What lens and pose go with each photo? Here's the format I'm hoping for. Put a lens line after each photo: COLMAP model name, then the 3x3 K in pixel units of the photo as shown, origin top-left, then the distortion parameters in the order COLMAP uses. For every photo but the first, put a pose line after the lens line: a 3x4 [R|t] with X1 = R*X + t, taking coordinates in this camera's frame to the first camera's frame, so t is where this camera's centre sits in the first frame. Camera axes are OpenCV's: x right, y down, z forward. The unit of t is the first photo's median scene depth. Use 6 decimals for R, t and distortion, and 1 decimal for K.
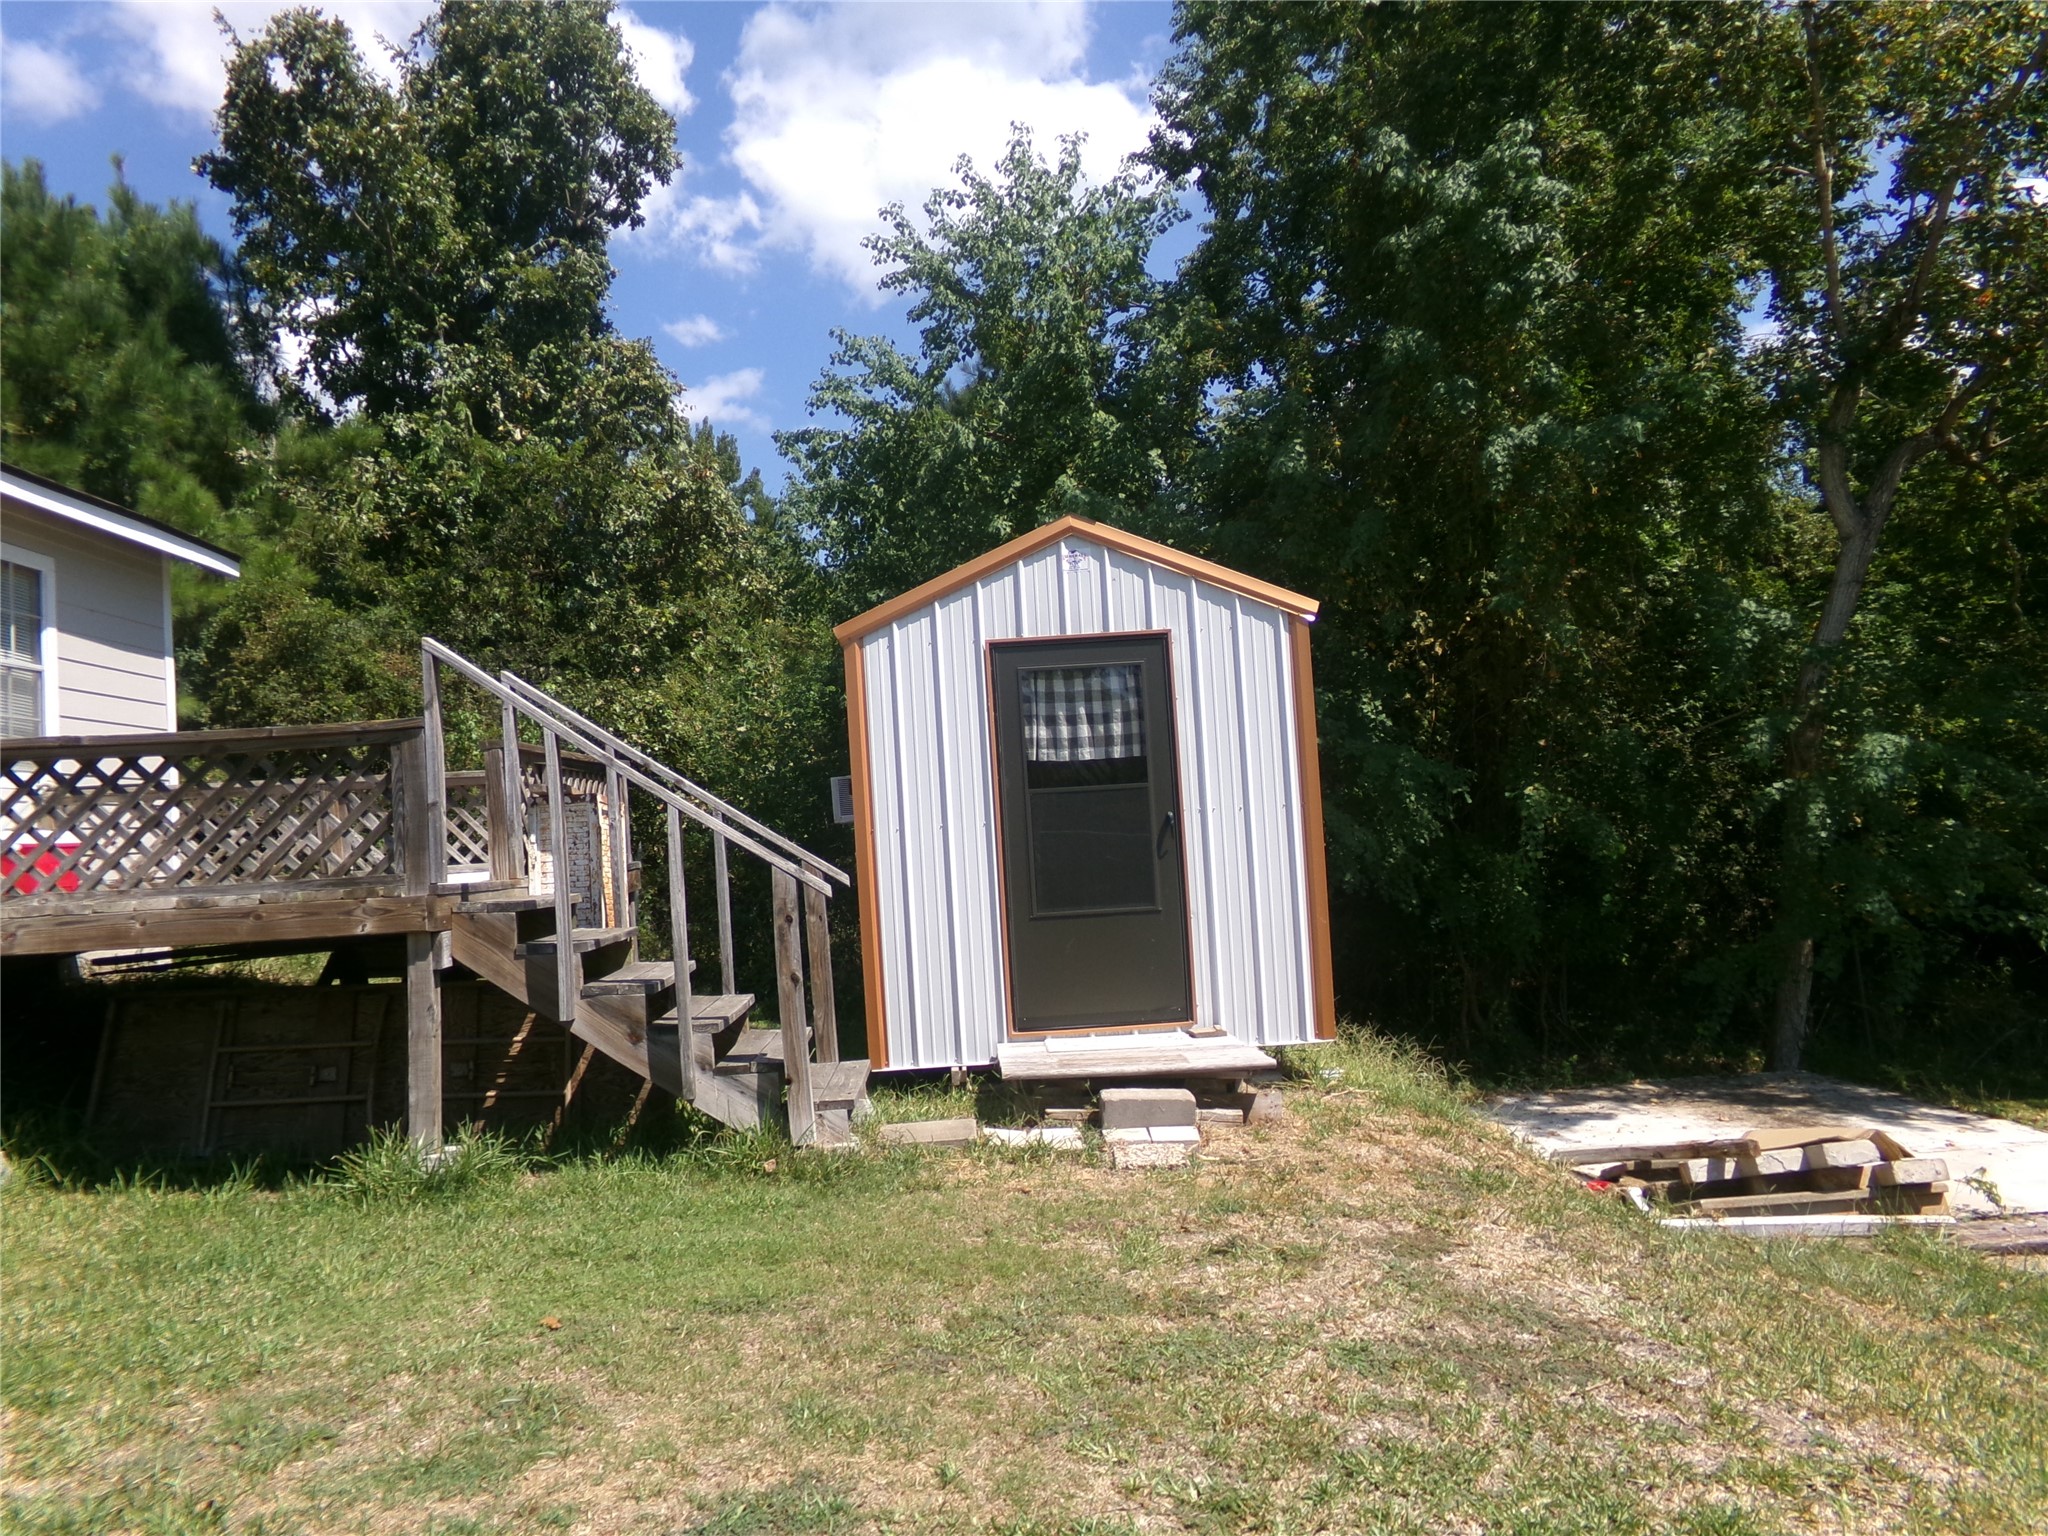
lens RADIAL K [[1421.9, 0, 1024.0], [0, 1421.9, 768.0], [0, 0, 1]] dist [0.035772, 0.002177]
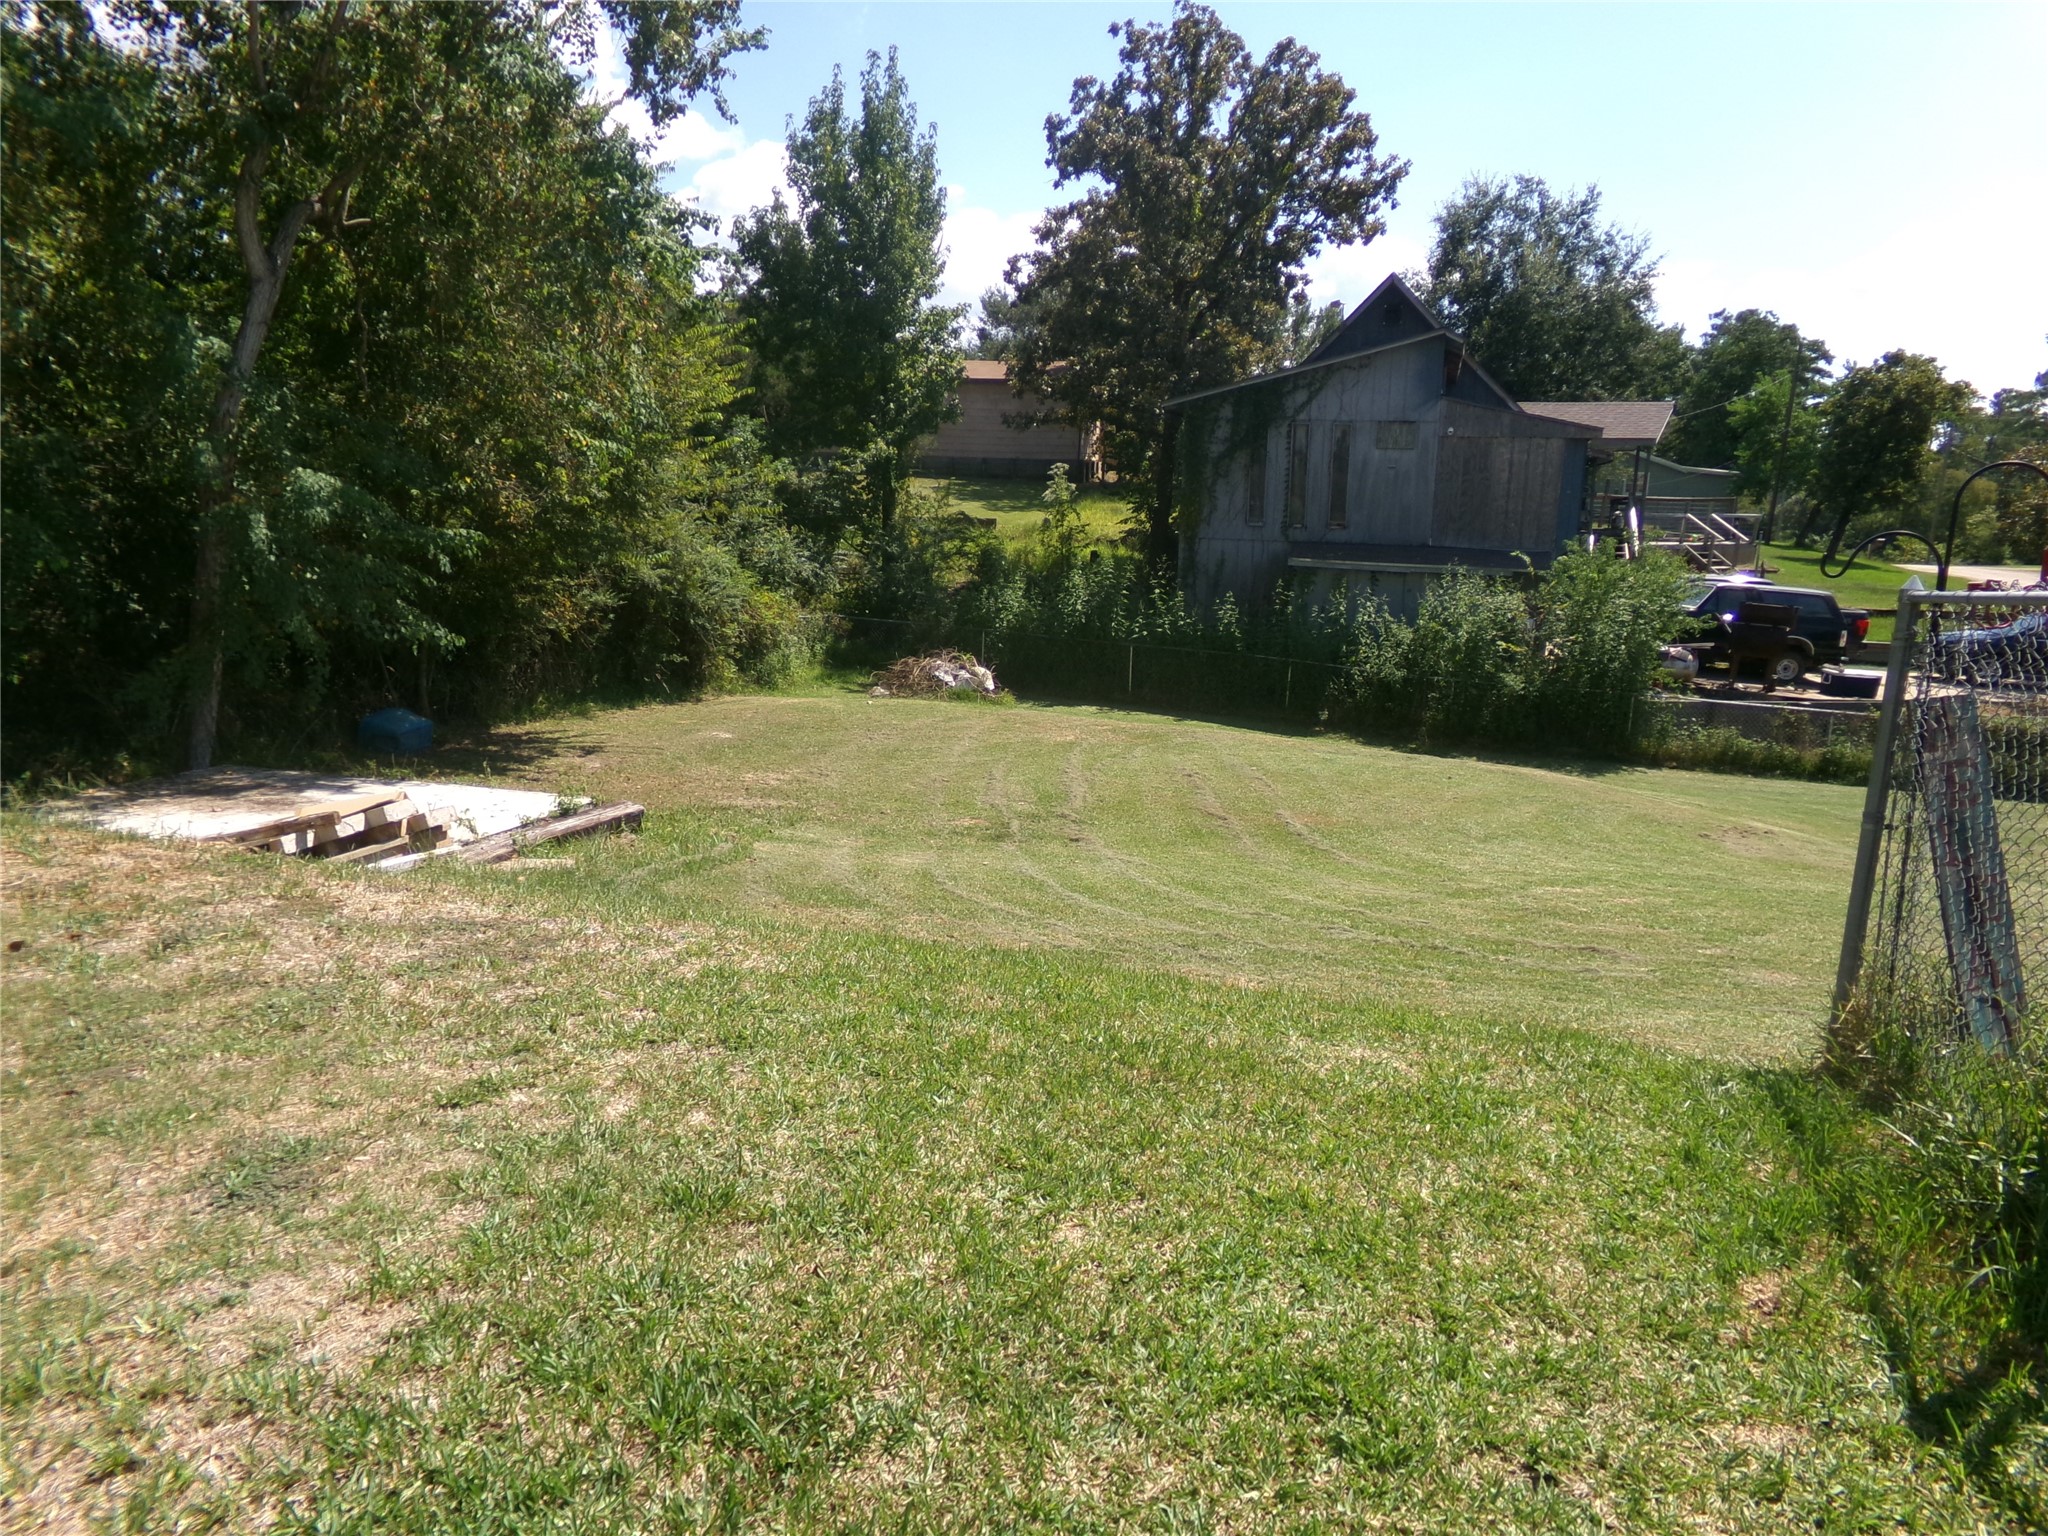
lens RADIAL K [[1451.9, 0, 1024.0], [0, 1451.9, 768.0], [0, 0, 1]] dist [-0.046232, 0.076618]
pose [[0.385754, -0.097743, 0.917409, -0.177545], [-0.088461, 0.985872, 0.142234, 0.001502], [-0.918351, -0.136022, 0.371658, 0.016336]]
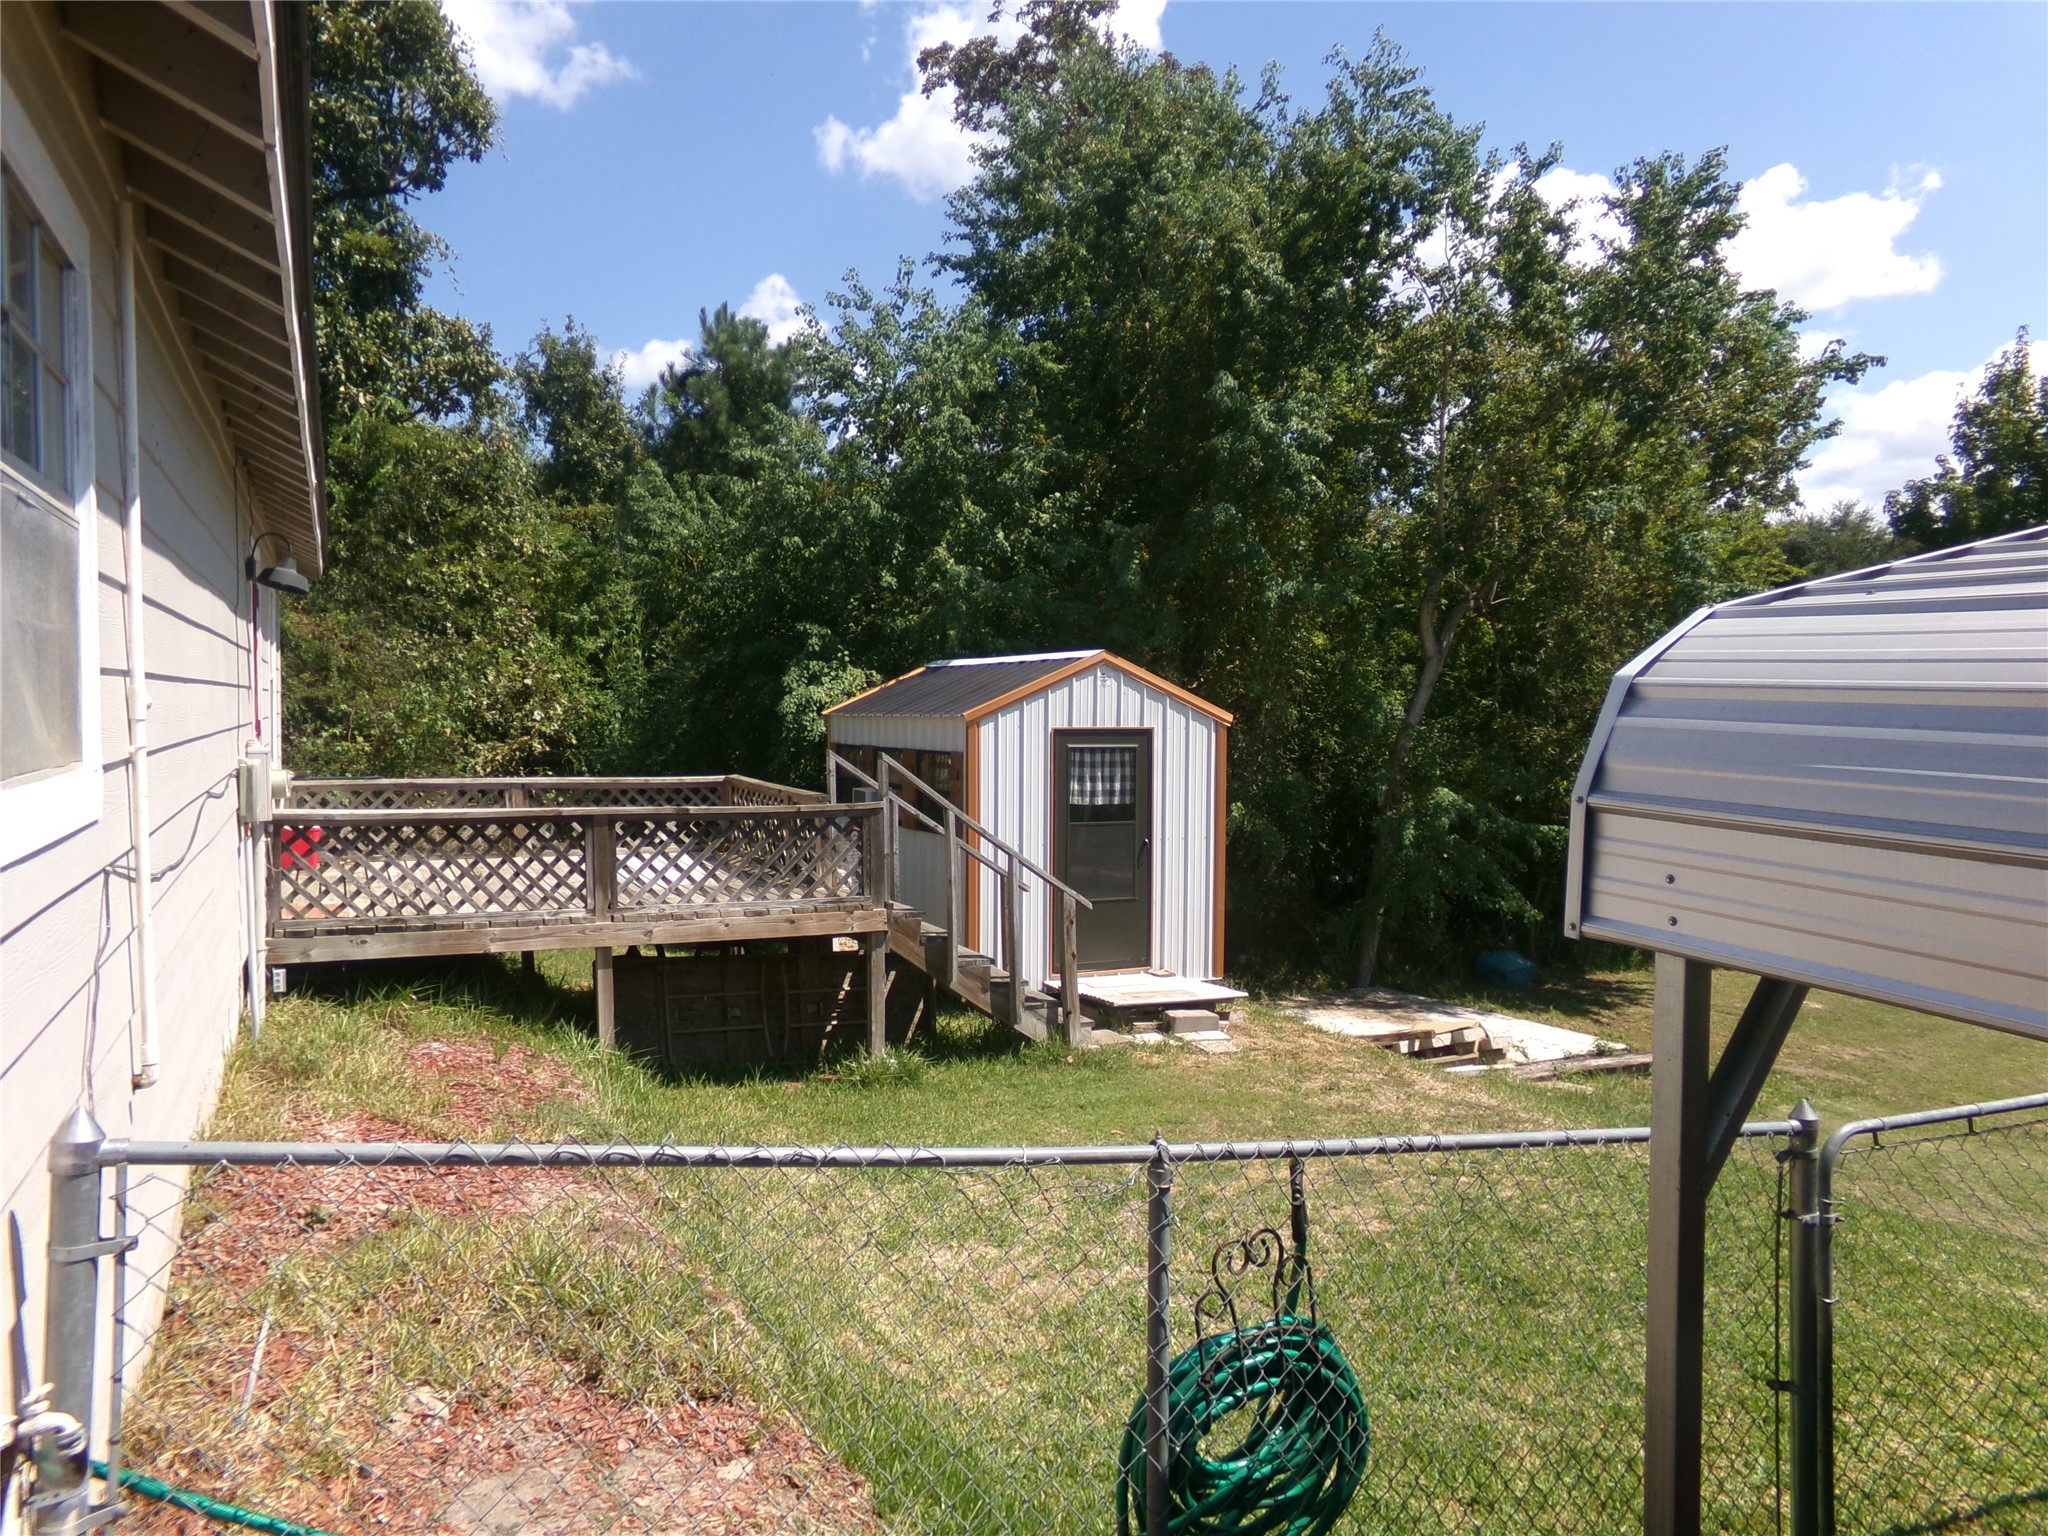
lens RADIAL K [[1475.0, 0, 1024.0], [0, 1475.0, 768.0], [0, 0, 1]] dist [-0.002755, 0.086818]
pose [[0.914102, 0.049862, 0.402406, -0.373071], [-0.080396, 0.994995, 0.059338, -0.073537], [-0.397434, -0.086592, 0.913536, -0.250487]]
